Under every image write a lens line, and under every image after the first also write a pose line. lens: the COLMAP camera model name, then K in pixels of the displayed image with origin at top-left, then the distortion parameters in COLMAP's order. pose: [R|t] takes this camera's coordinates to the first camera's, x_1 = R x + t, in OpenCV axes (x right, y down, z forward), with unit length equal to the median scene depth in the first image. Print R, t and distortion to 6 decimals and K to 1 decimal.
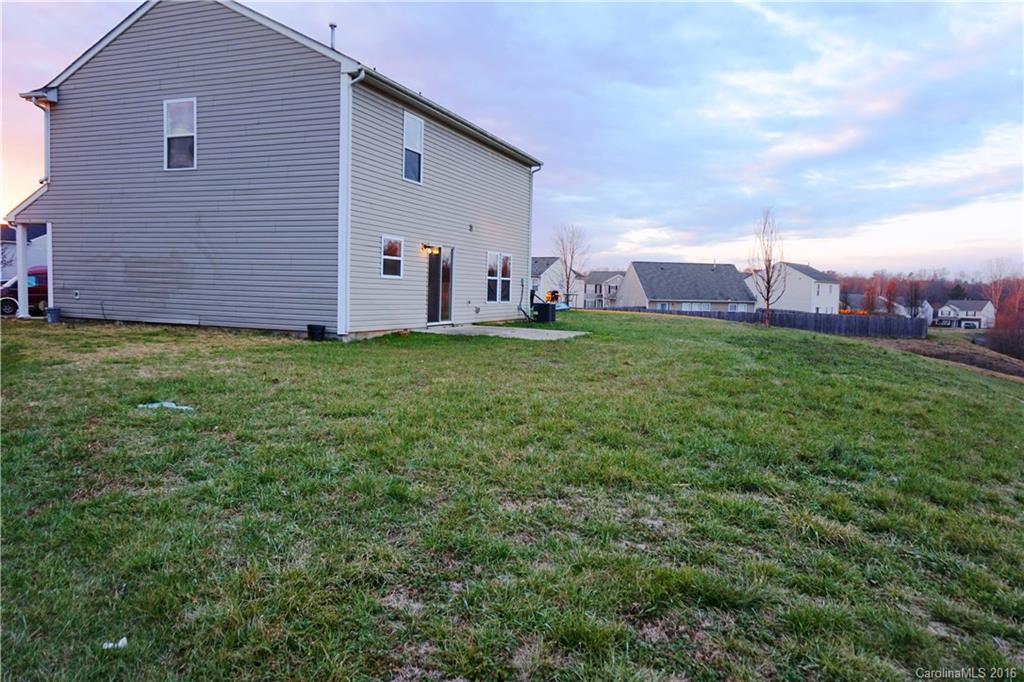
lens RADIAL K [[683.2, 0, 512.0], [0, 683.2, 341.0], [0, 0, 1]] dist [-0.026172, 0.001084]
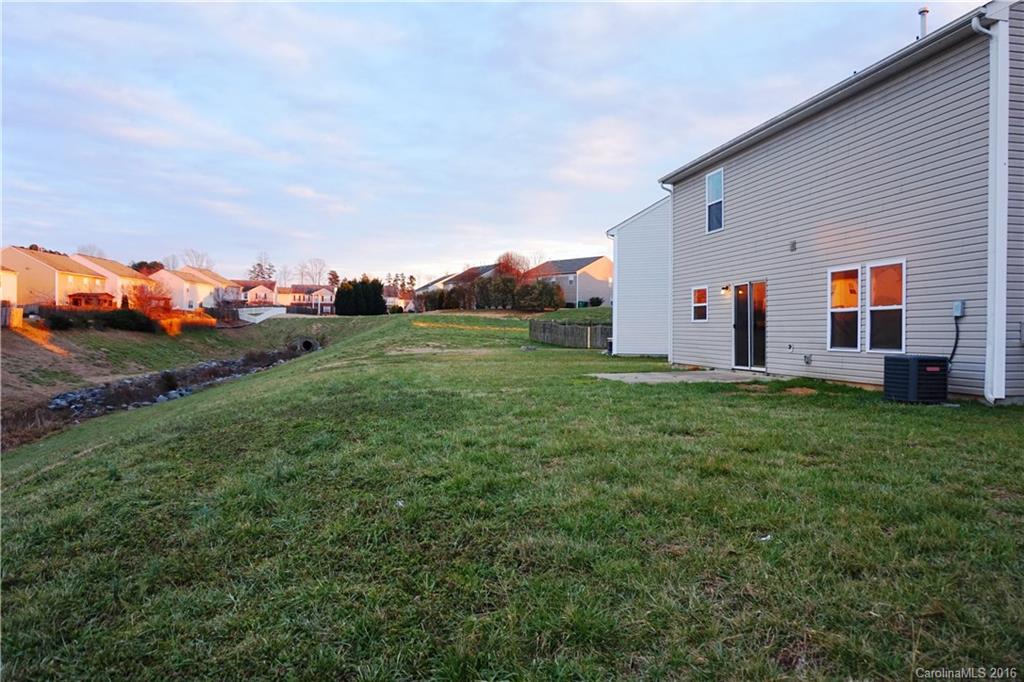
lens RADIAL K [[683.2, 0, 512.0], [0, 683.2, 341.0], [0, 0, 1]] dist [-0.026172, 0.001084]
pose [[-0.830746, -0.013239, -0.556495, 0.645972], [-0.056784, 0.996517, 0.061062, -0.097962], [0.553748, 0.082328, -0.828604, 1.558780]]
